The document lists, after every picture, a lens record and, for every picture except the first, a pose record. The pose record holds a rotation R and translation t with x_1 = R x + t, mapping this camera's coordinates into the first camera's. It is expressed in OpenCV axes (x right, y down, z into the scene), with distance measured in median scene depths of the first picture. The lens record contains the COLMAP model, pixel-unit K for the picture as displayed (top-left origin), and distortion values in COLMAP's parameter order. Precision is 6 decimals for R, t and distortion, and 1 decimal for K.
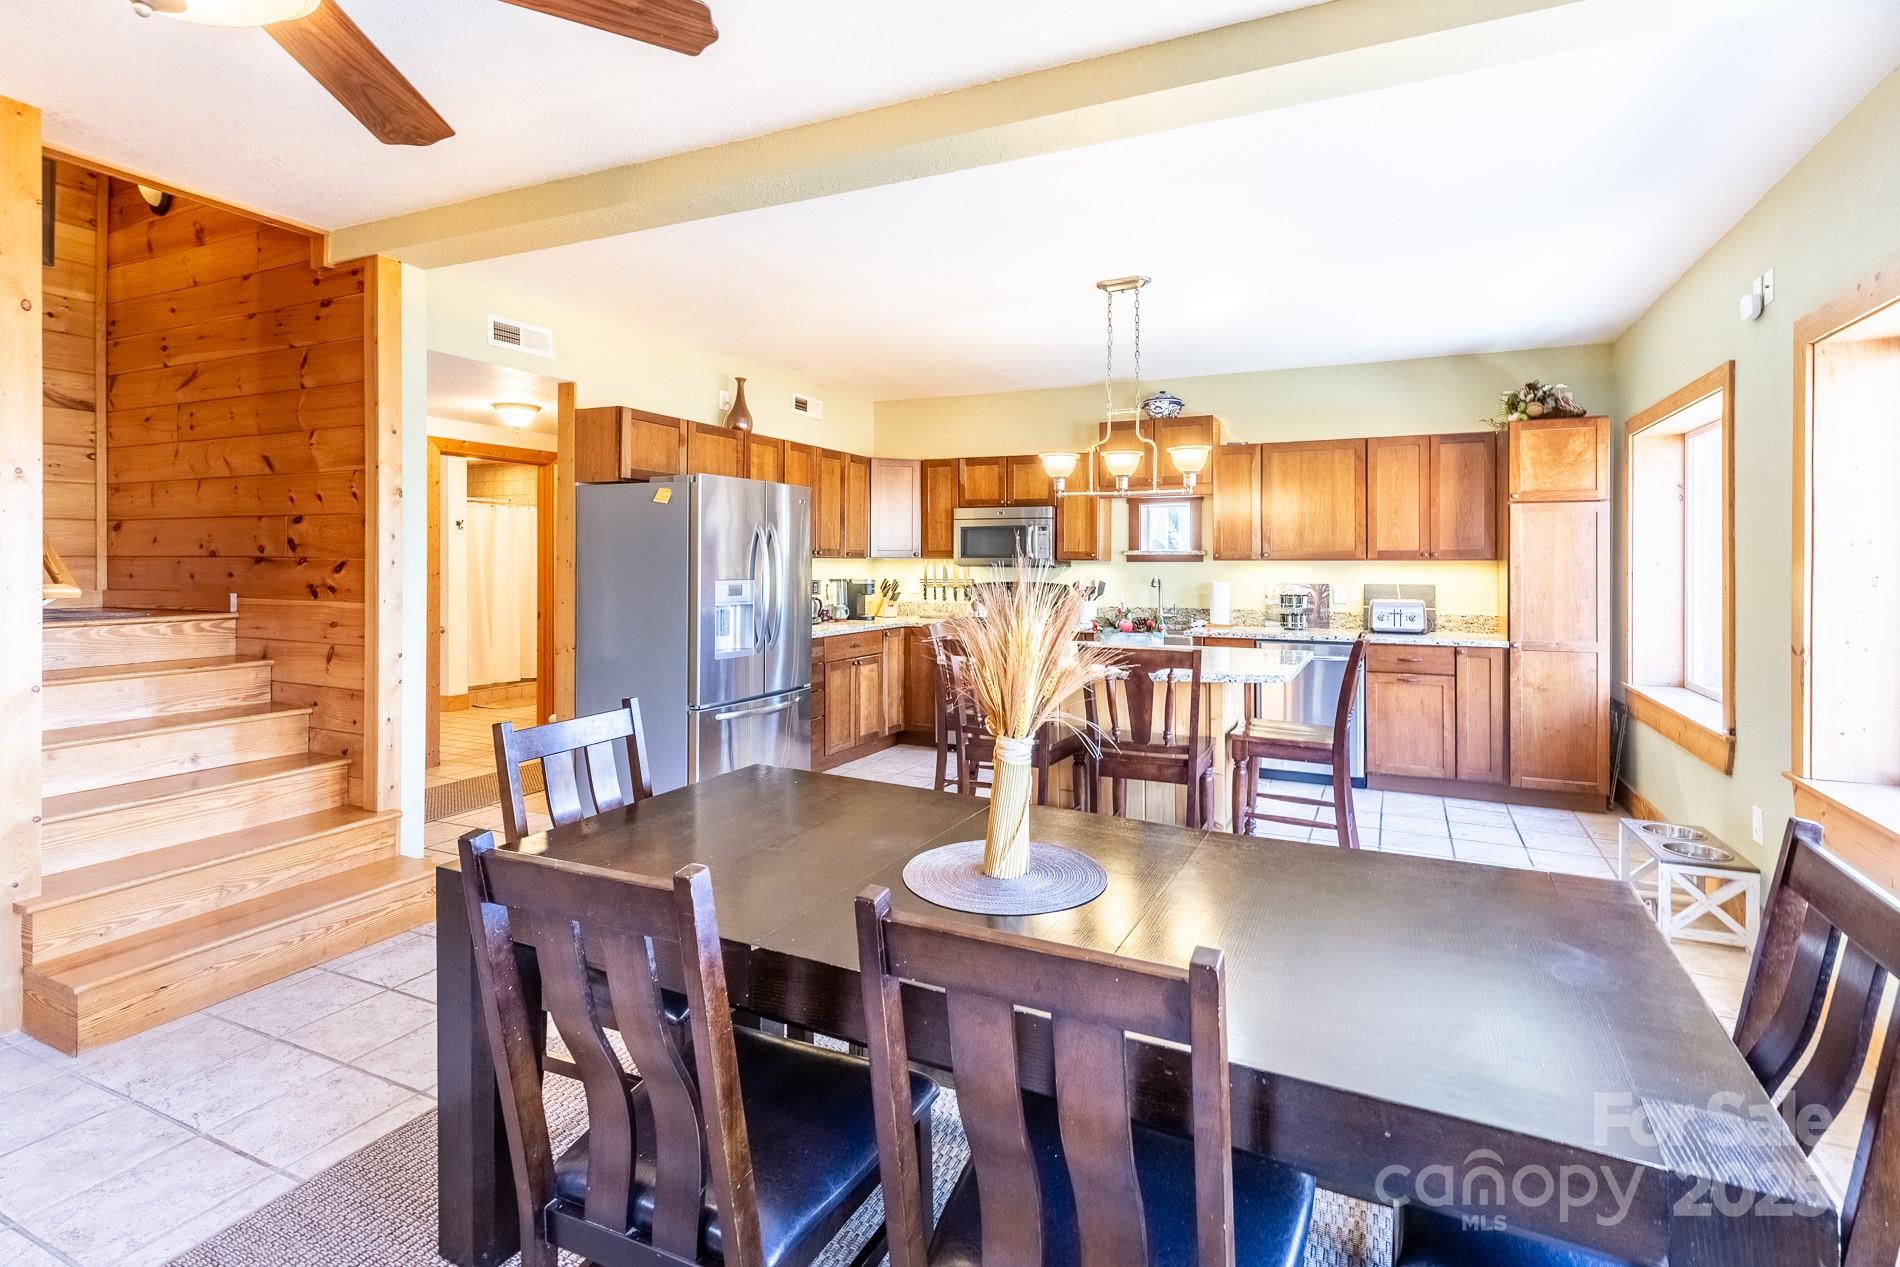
lens RADIAL K [[920.9, 0, 946.7], [0, 920.9, 555.9], [0, 0, 1]] dist [0.000707, -0.000066]
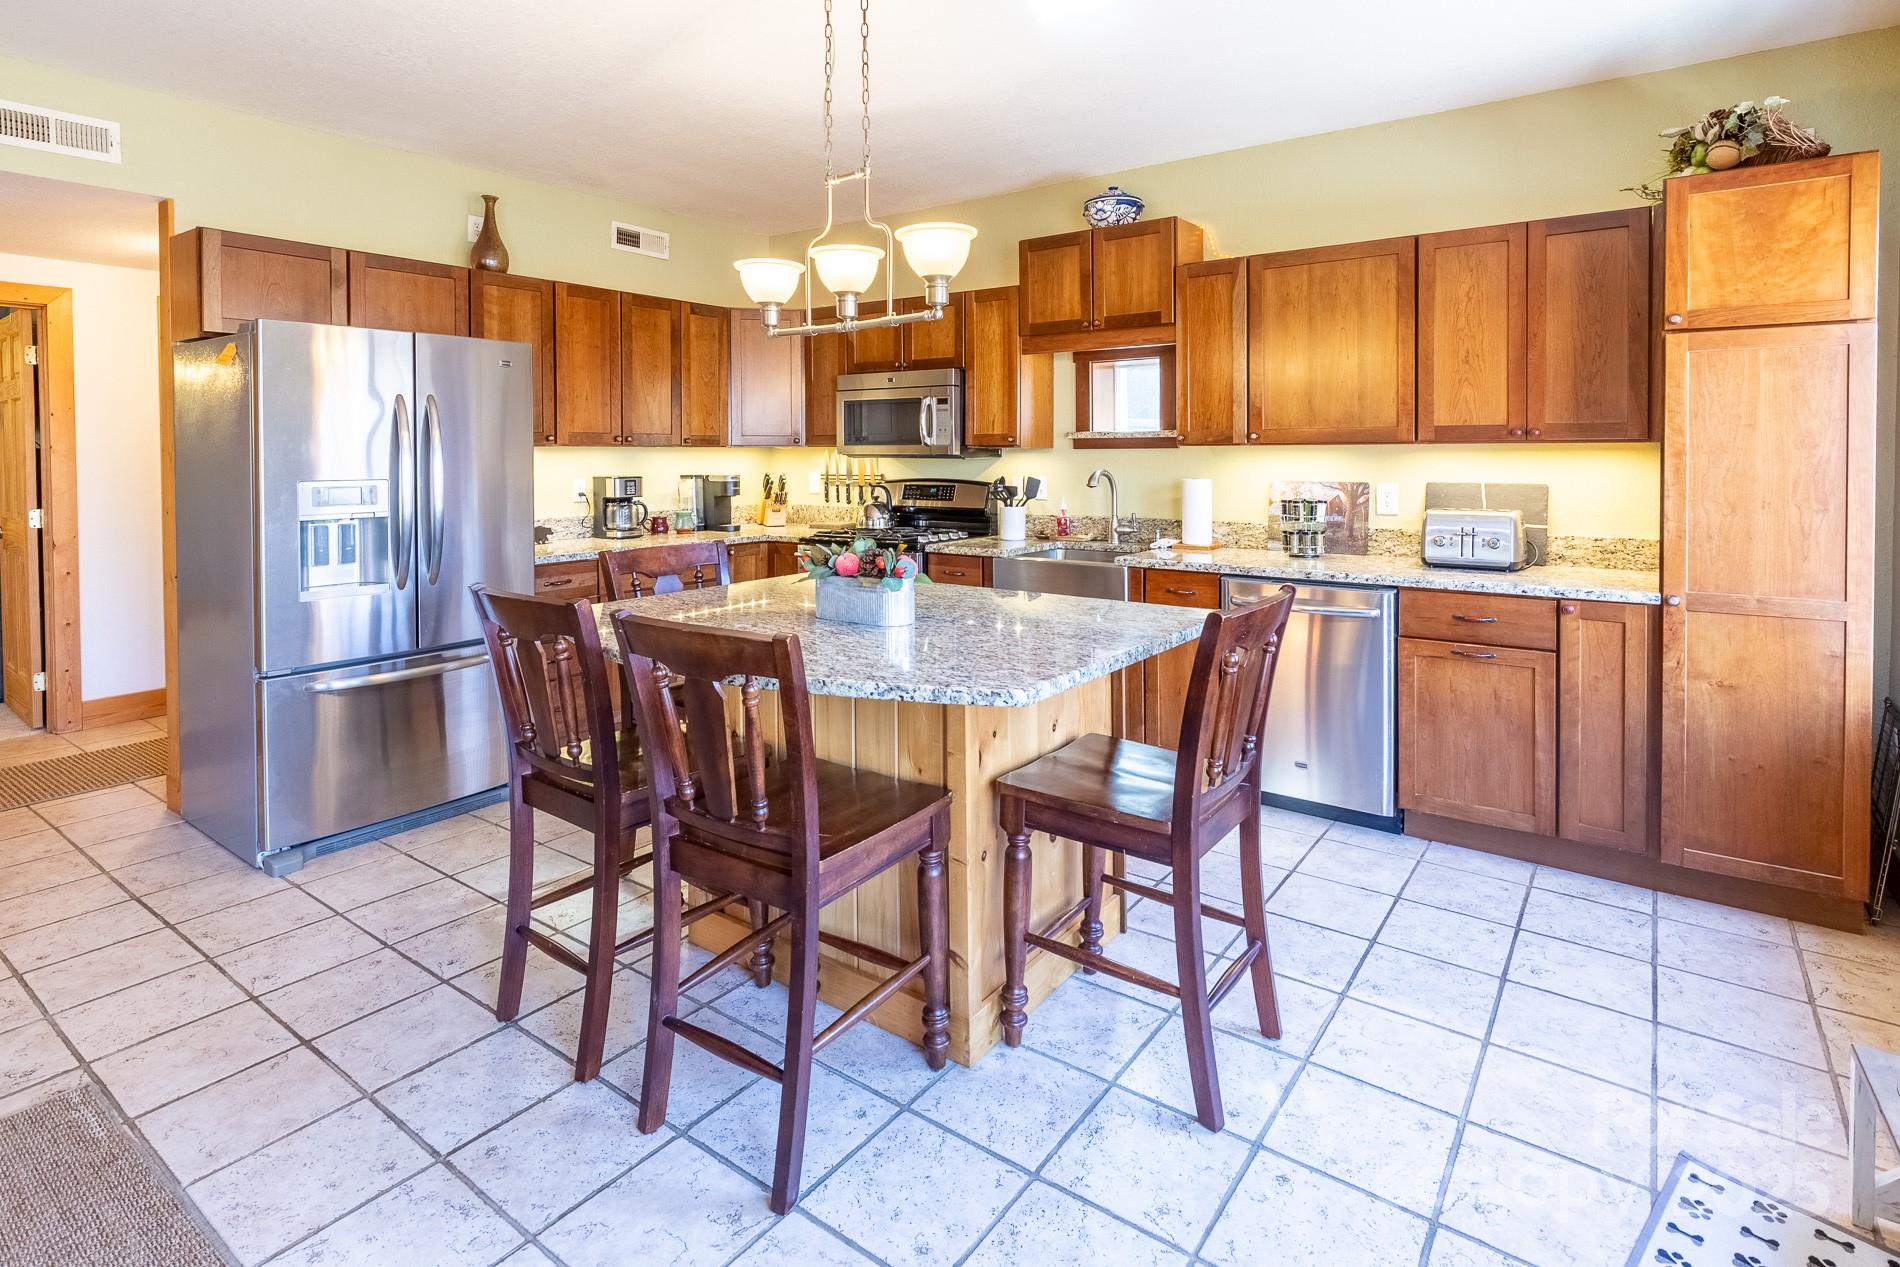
lens RADIAL K [[960.6, 0, 959.7], [0, 960.6, 466.2], [0, 0, 1]] dist [-0.002528, 0.000443]
pose [[0.982959, -0.004330, -0.183776, 0.282565], [0.008694, 0.999699, 0.022944, 0.002720], [0.183621, -0.024151, 0.982700, 0.343190]]
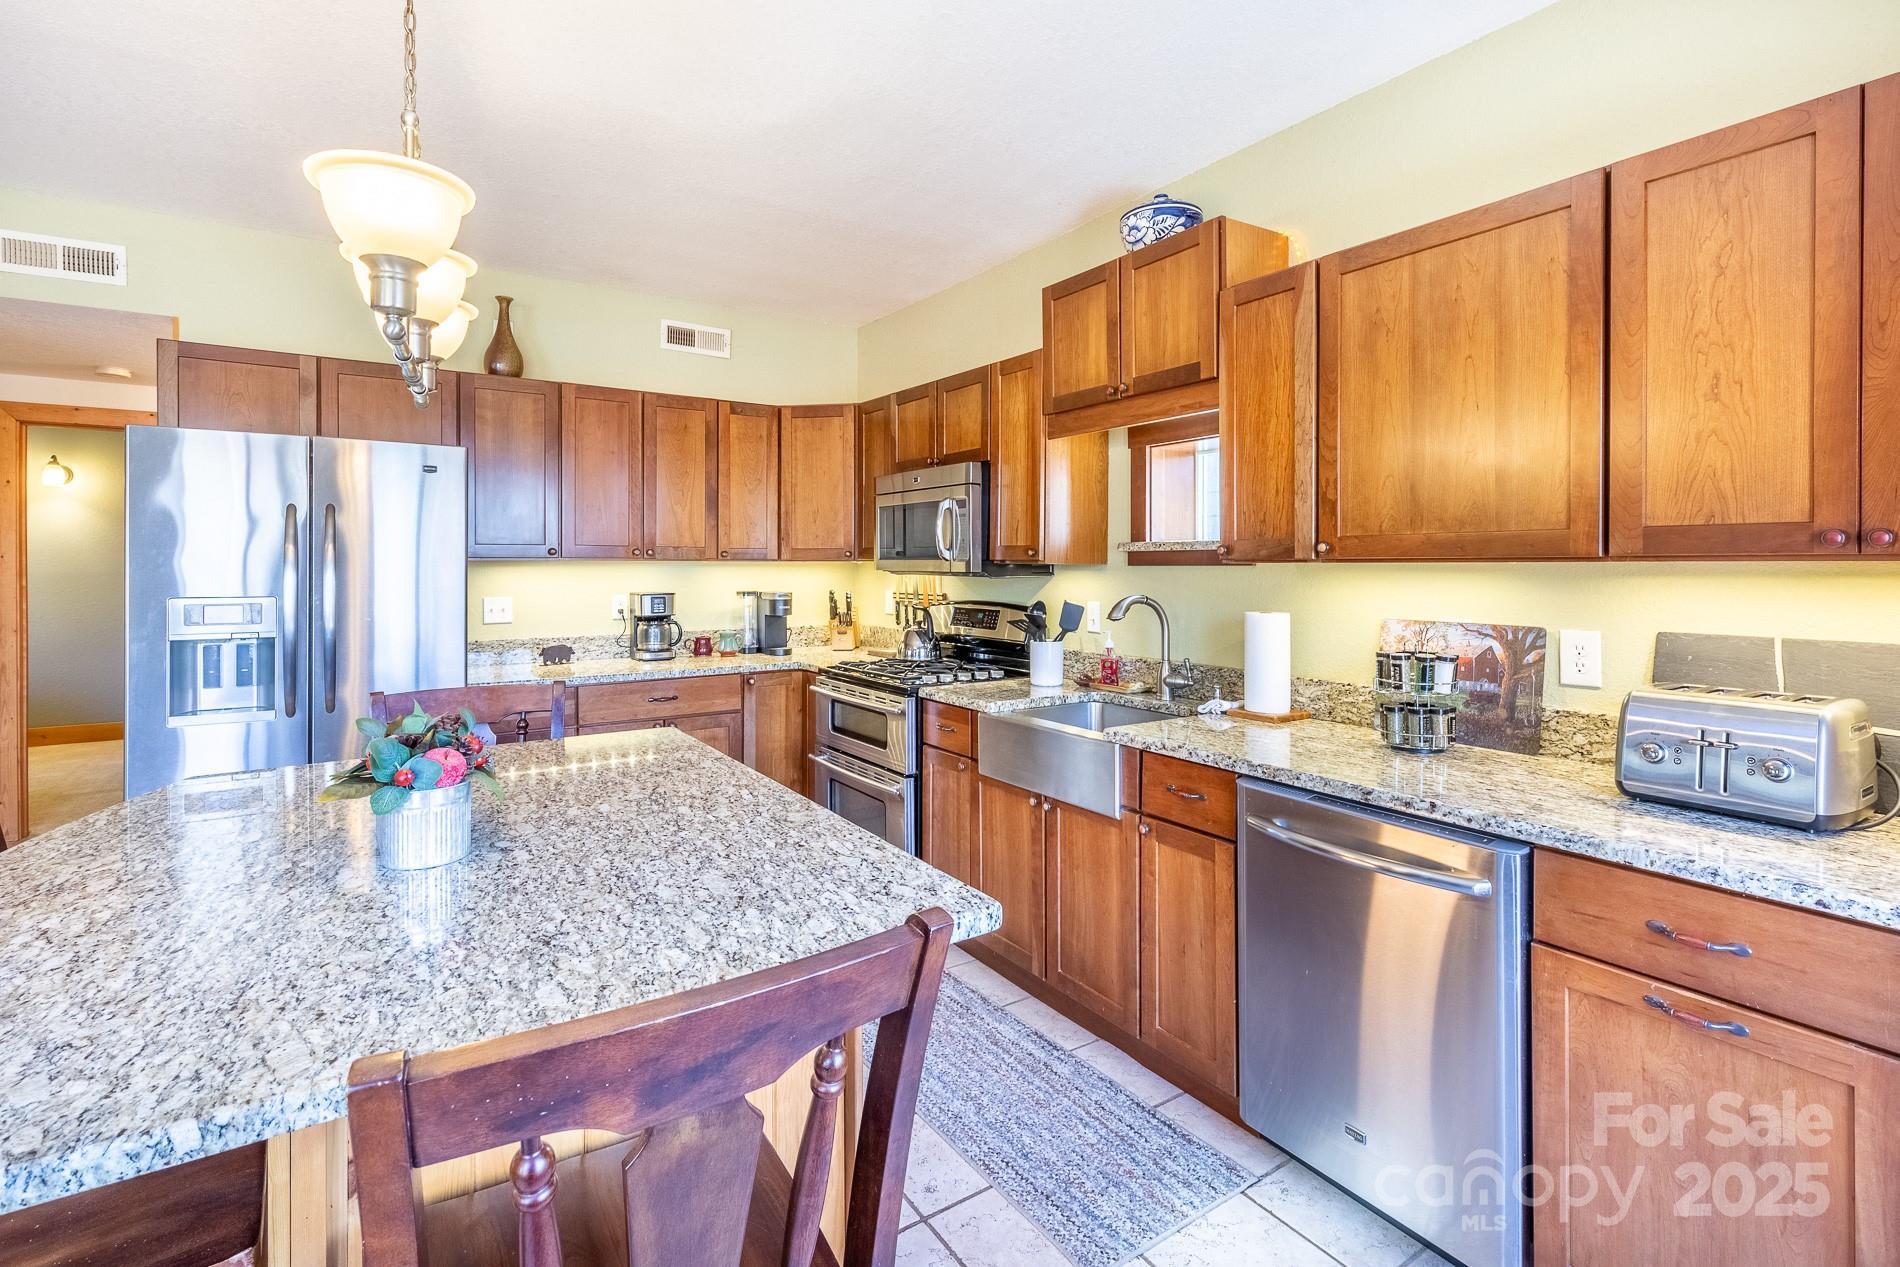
lens RADIAL K [[886.1, 0, 972.9], [0, 886.1, 567.6], [0, 0, 1]] dist [0.003195, 0.000048]
pose [[0.860163, -0.001015, -0.510018, 0.426347], [0.006800, 0.999932, 0.009479, 0.002935], [0.509973, -0.011622, 0.860112, 0.636394]]
